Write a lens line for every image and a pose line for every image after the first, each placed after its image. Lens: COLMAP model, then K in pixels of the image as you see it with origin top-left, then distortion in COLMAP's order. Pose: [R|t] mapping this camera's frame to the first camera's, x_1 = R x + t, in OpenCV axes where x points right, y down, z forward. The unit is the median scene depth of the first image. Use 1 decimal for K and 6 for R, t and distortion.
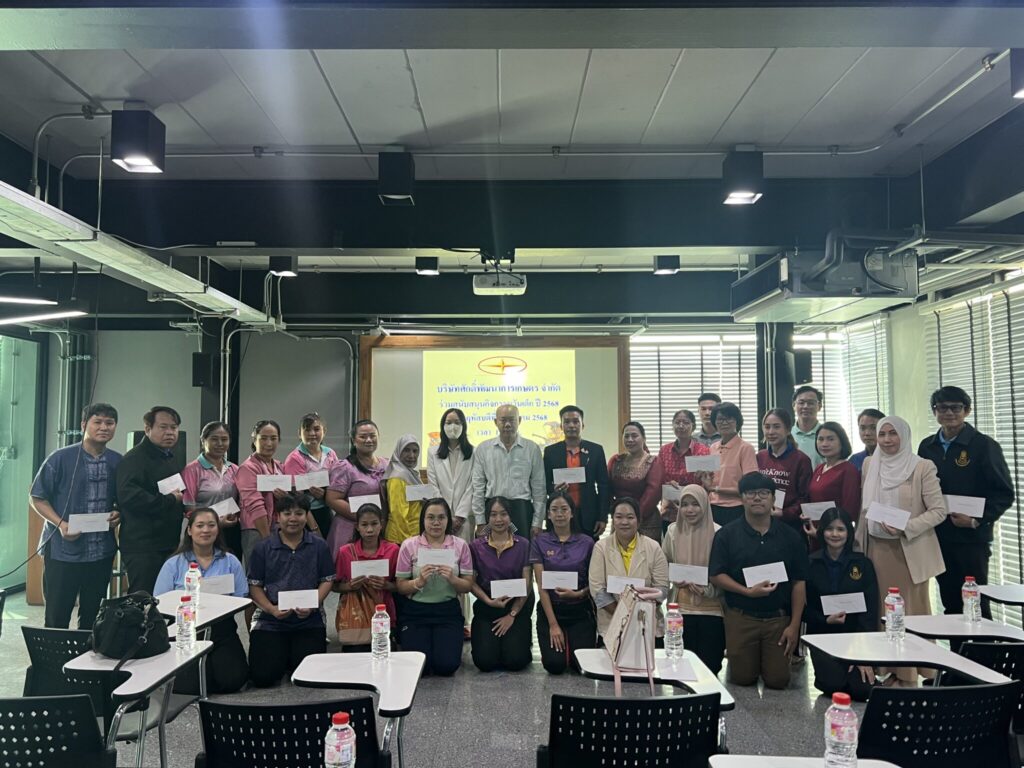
lens RADIAL K [[774.3, 0, 511.8], [0, 774.3, 393.8], [0, 0, 1]] dist [0.060908, -0.077284]
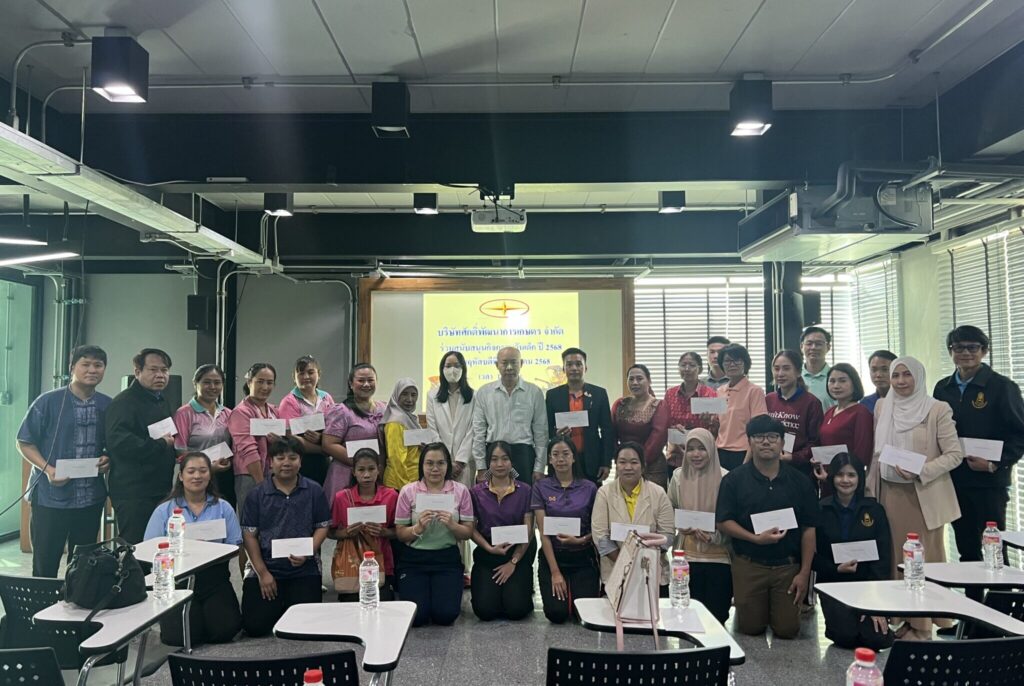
lens RADIAL K [[778.1, 0, 512.0], [0, 778.1, 343.0], [0, 0, 1]] dist [0.062512, -0.079330]
pose [[0.999983, -0.001913, -0.005434, 0.004910], [0.001930, 0.999993, 0.003214, 0.006693], [0.005428, -0.003225, 0.999980, 0.023482]]
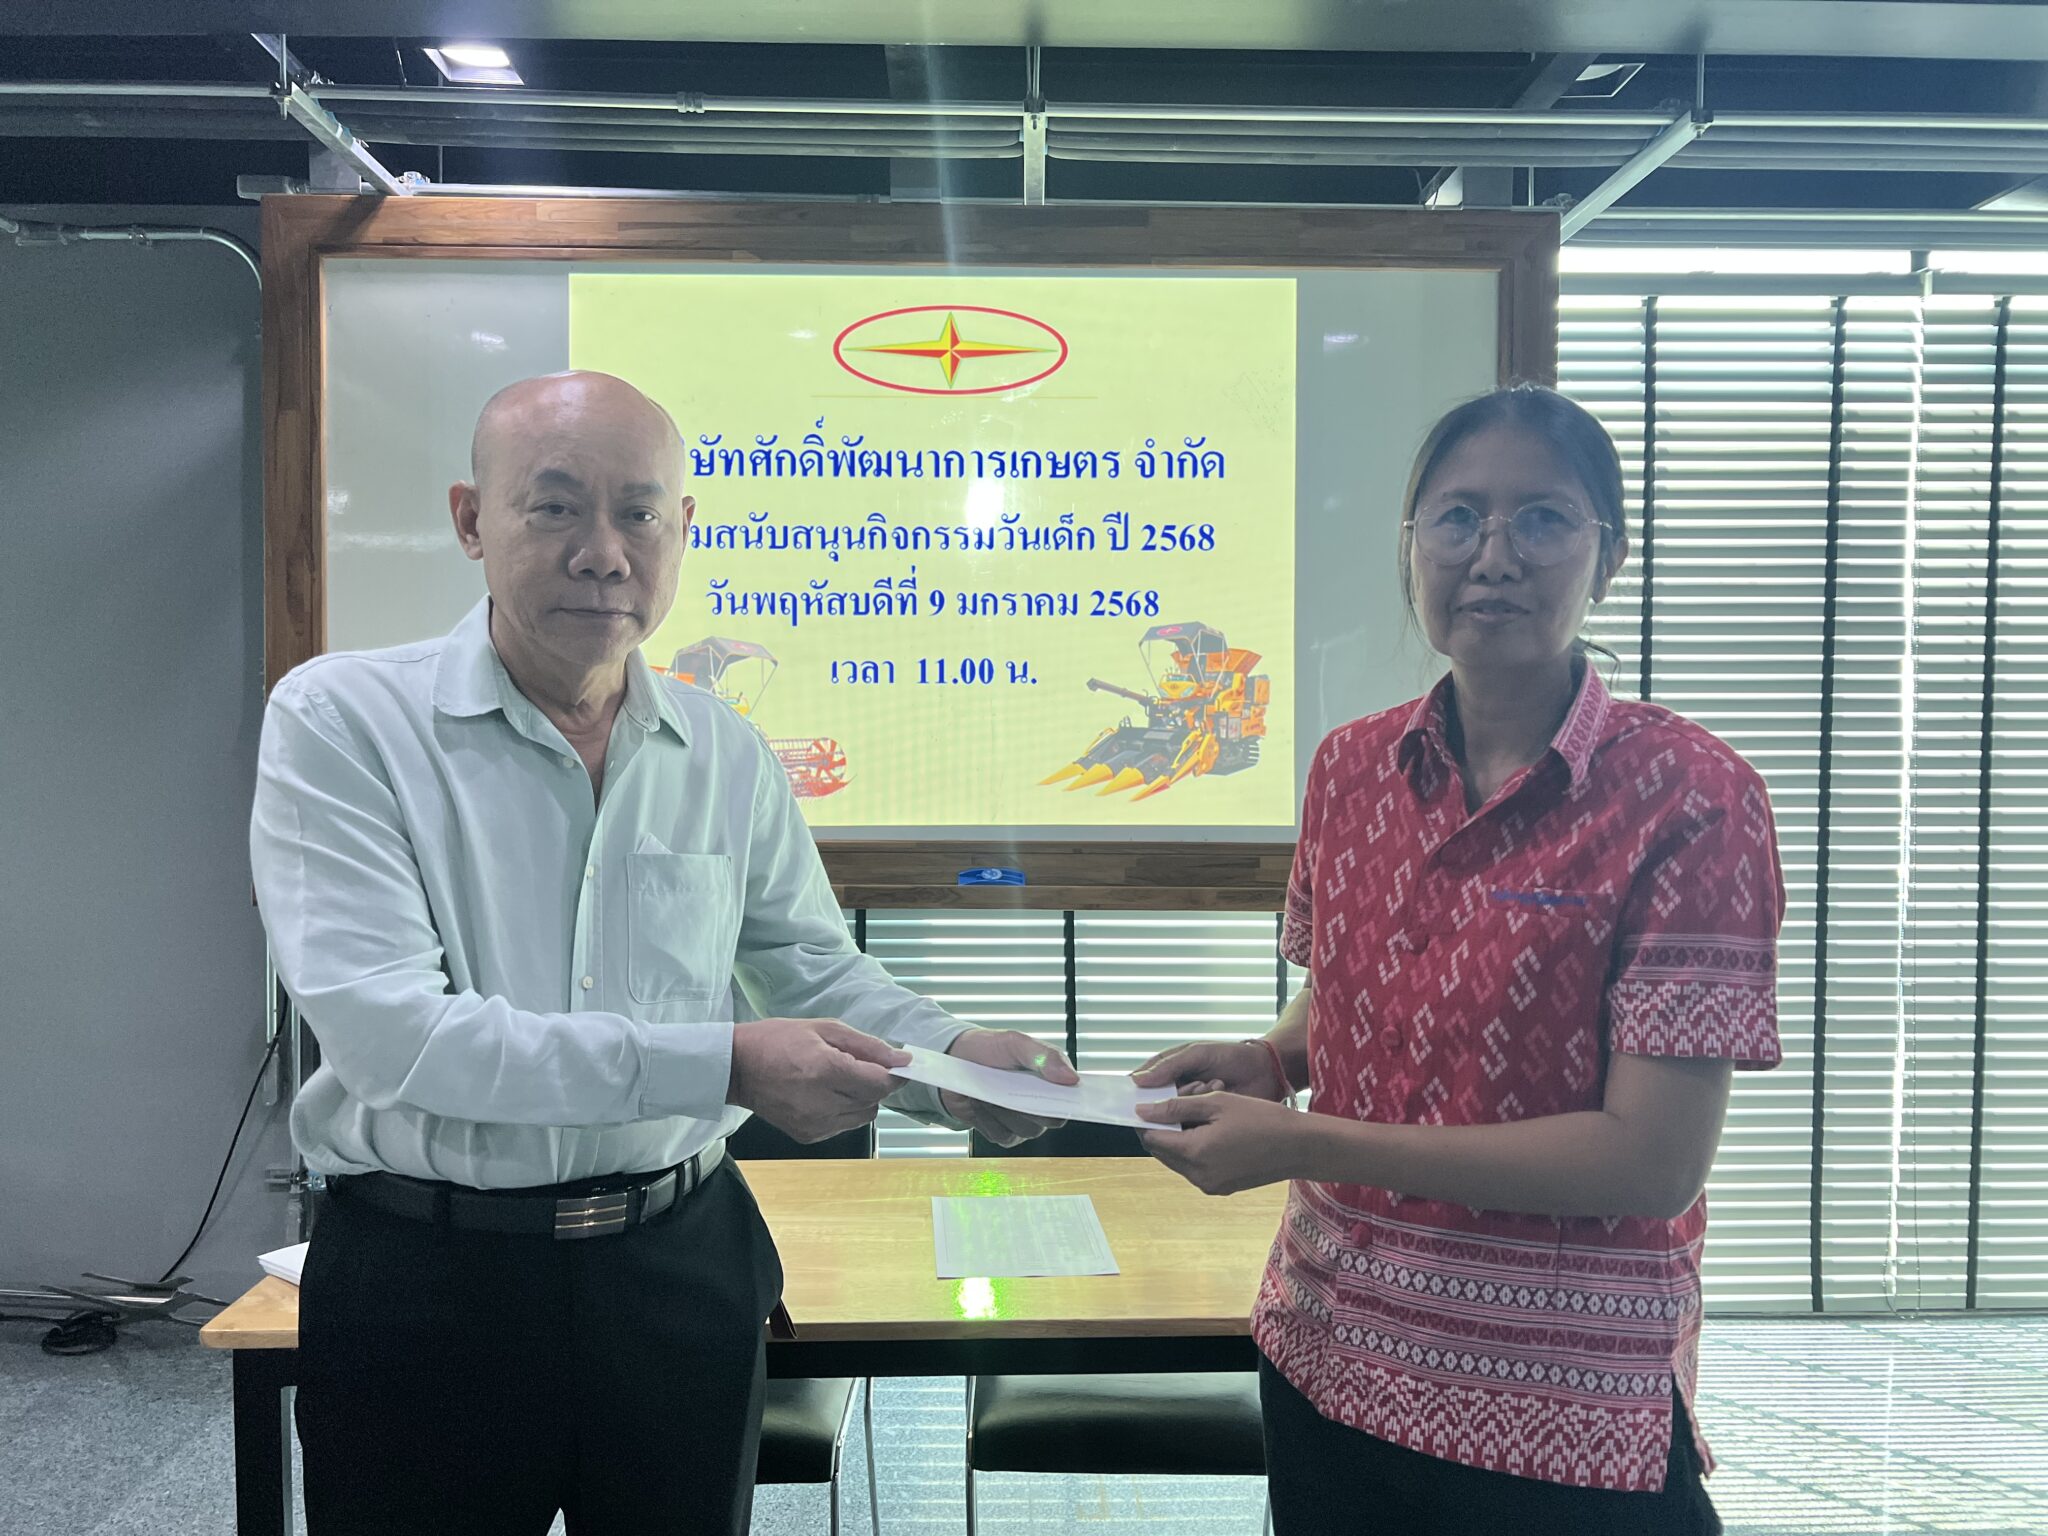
lens RADIAL K [[1548.6, 0, 1023.5], [0, 1548.6, 787.7], [0, 0, 1]] dist [0.060908, -0.077284]
pose [[0.999657, 0.006583, 0.025333, -0.003856], [-0.009100, 0.994892, 0.100536, 0.064013], [-0.024542, -0.100732, 0.994611, 0.939990]]
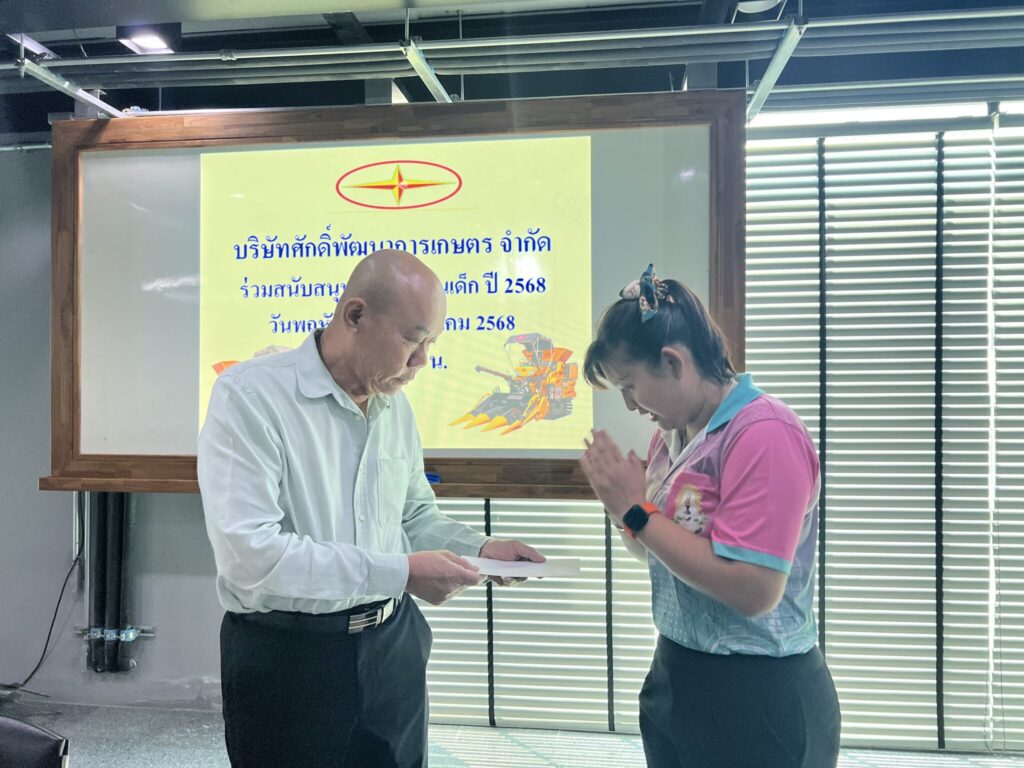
lens RADIAL K [[778.6, 0, 509.4], [0, 778.6, 392.3], [0, 0, 1]] dist [0.055983, -0.072874]
pose [[0.992572, 0.001786, -0.121642, 0.147020], [0.006280, 0.997807, 0.065893, 0.065571], [0.121493, -0.066167, 0.990384, 1.027377]]
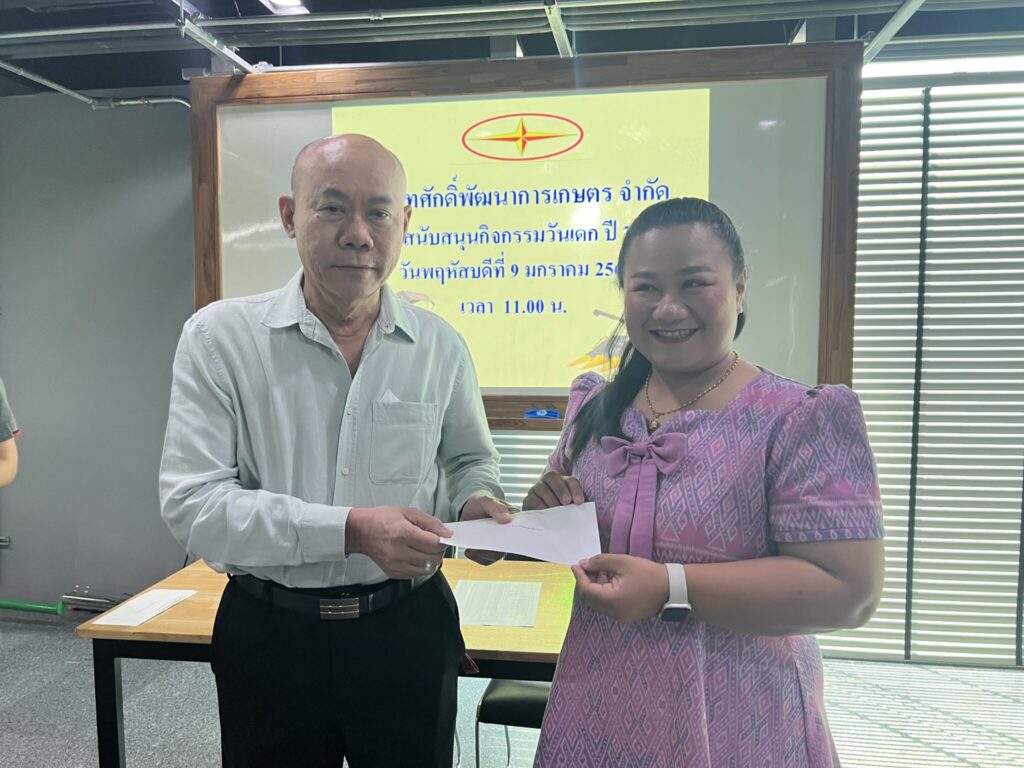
lens RADIAL K [[778.6, 0, 509.4], [0, 778.6, 392.3], [0, 0, 1]] dist [0.055983, -0.072874]
pose [[0.988781, 0.013734, -0.148737, 0.072066], [0.006011, 0.991299, 0.131494, 0.067170], [0.149249, -0.130913, 0.980095, 0.969223]]
